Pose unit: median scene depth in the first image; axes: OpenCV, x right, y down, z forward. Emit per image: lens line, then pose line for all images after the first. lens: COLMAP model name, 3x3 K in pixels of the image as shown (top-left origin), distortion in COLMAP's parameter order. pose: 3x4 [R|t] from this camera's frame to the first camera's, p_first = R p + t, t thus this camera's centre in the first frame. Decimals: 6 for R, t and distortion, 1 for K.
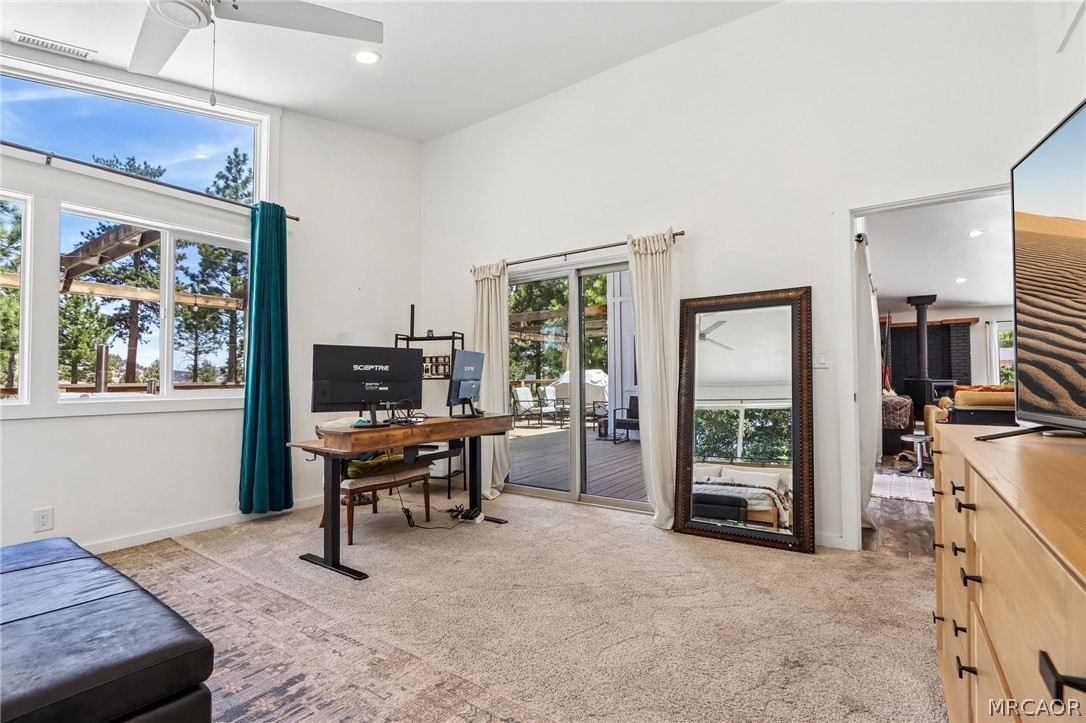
lens RADIAL K [[499.2, 0, 540.7], [0, 499.2, 365.5], [0, 0, 1]] dist [-0.012162, 0.001479]
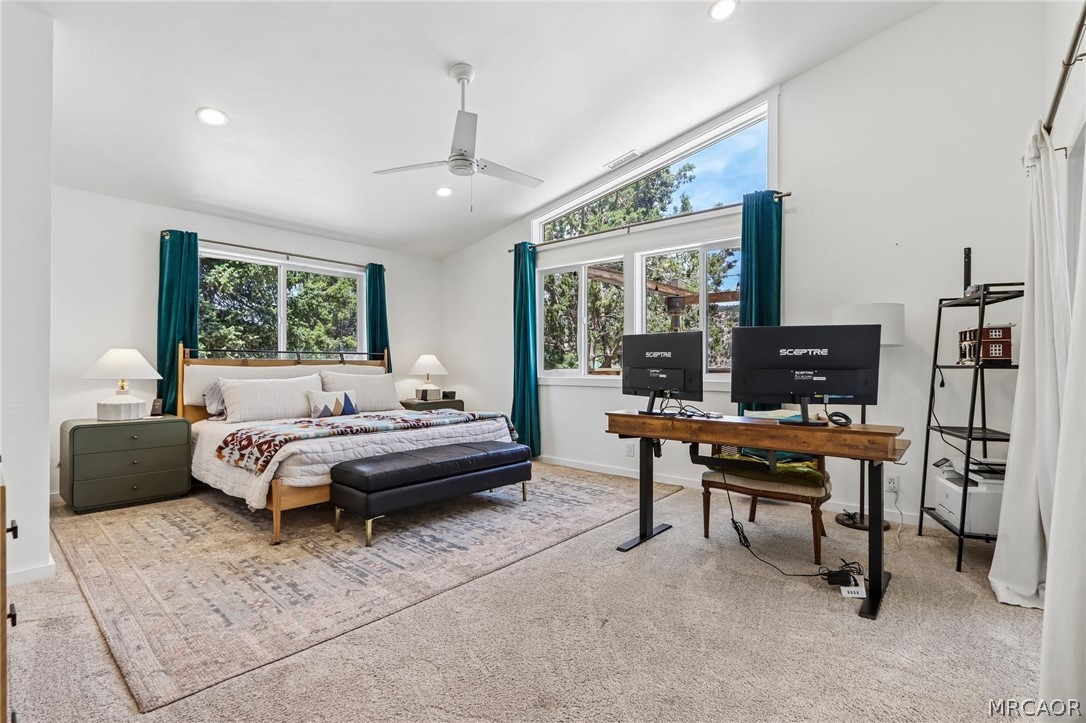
lens RADIAL K [[499.2, 0, 541.4], [0, 499.2, 359.0], [0, 0, 1]] dist [-0.012162, 0.001479]
pose [[-0.098393, -0.002300, -0.995145, 0.555278], [0.024479, 0.999689, -0.004731, 0.010007], [0.994846, -0.024825, -0.098306, 0.709222]]
